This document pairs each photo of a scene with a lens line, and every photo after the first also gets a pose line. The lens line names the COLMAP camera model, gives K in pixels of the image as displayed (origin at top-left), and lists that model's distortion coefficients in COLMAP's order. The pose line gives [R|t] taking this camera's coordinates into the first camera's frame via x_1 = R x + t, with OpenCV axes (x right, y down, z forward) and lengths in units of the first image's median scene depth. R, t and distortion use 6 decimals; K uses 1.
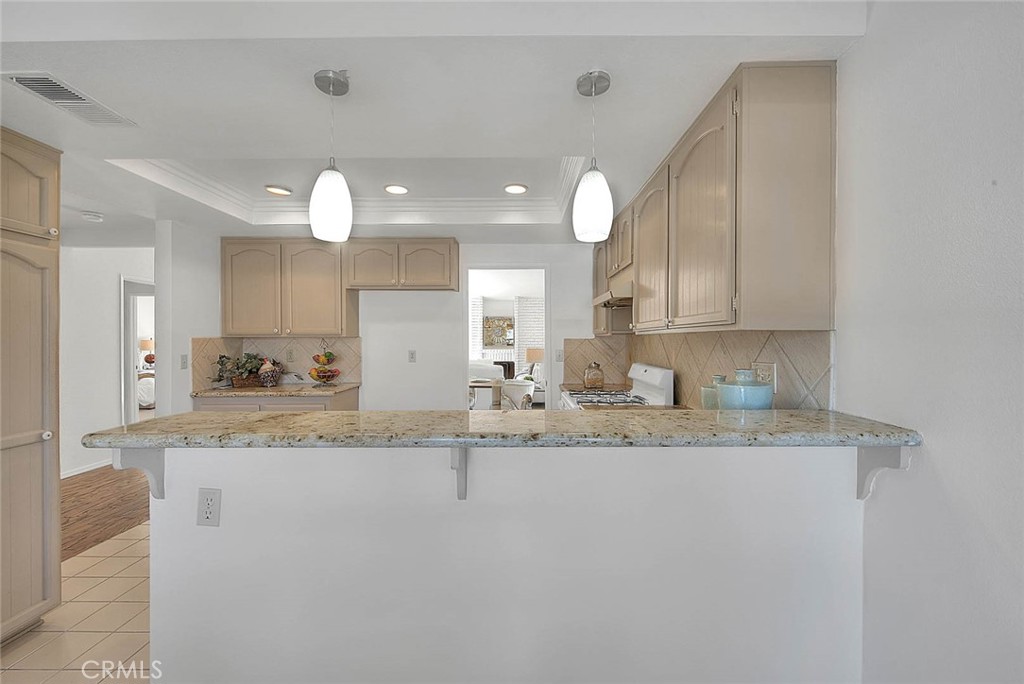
lens RADIAL K [[431.8, 0, 512.0], [0, 431.8, 342.0], [0, 0, 1]] dist [-0.000695, 0.000013]
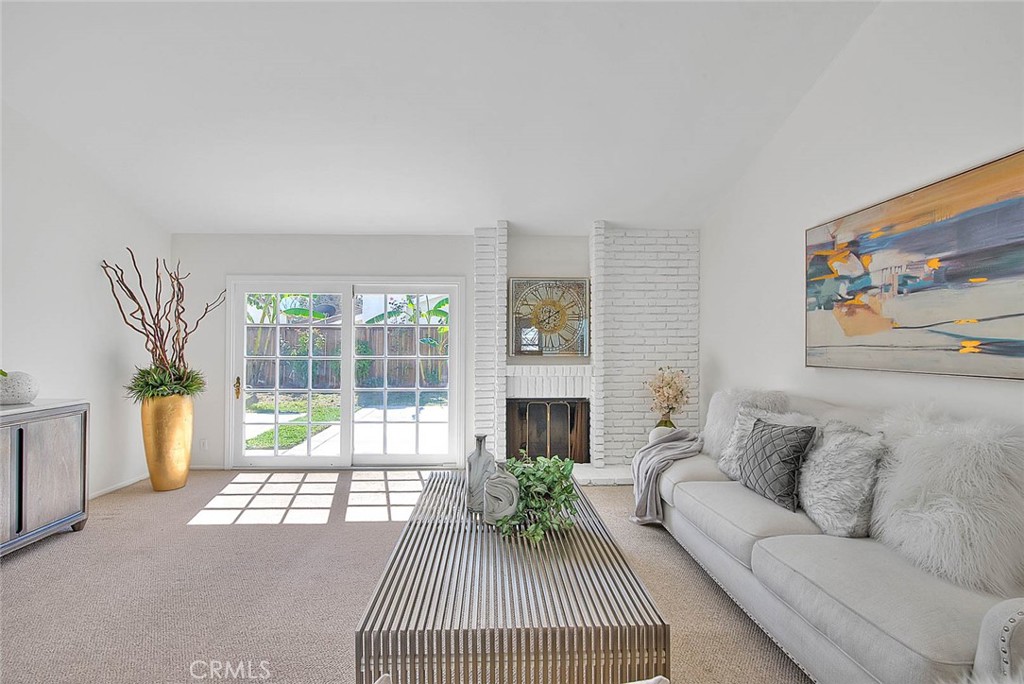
lens RADIAL K [[431.8, 0, 512.0], [0, 431.8, 342.0], [0, 0, 1]] dist [-0.000695, 0.000013]
pose [[0.998979, 0.003651, 0.045040, -0.215173], [-0.002894, 0.999853, -0.016872, 0.008418], [-0.045095, 0.016725, 0.998843, 1.697148]]
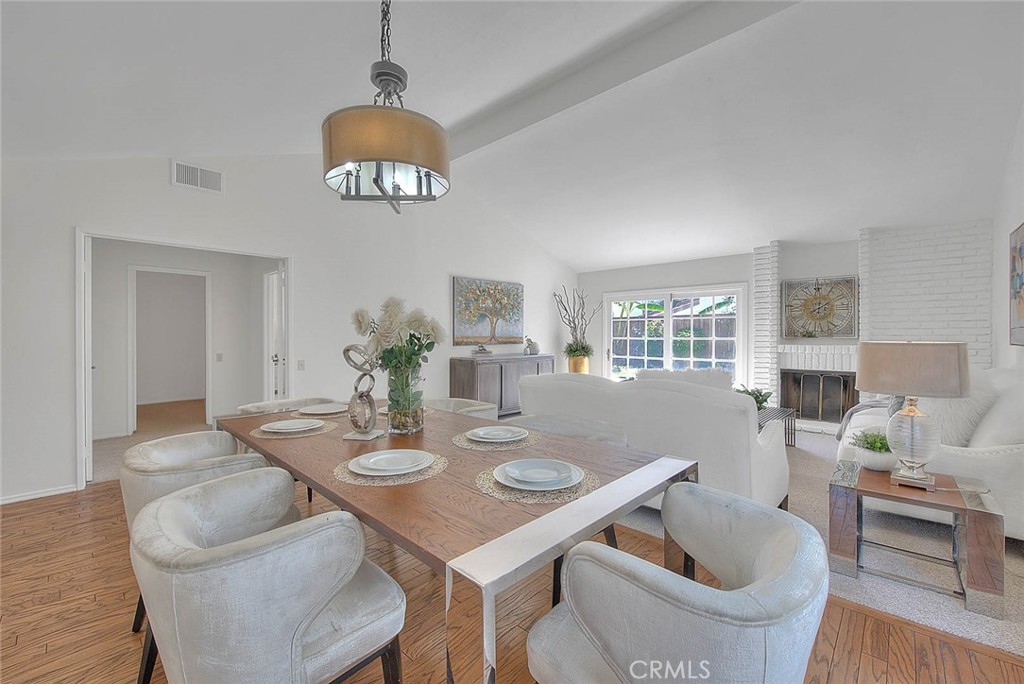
lens RADIAL K [[415.5, 0, 512.0], [0, 415.5, 342.0], [0, 0, 1]] dist [0.000789, -0.000021]
pose [[0.738303, 0.013826, -0.674328, 0.088590], [-0.004605, 0.999870, 0.015460, 0.020759], [0.674454, -0.008309, 0.738270, 1.135519]]
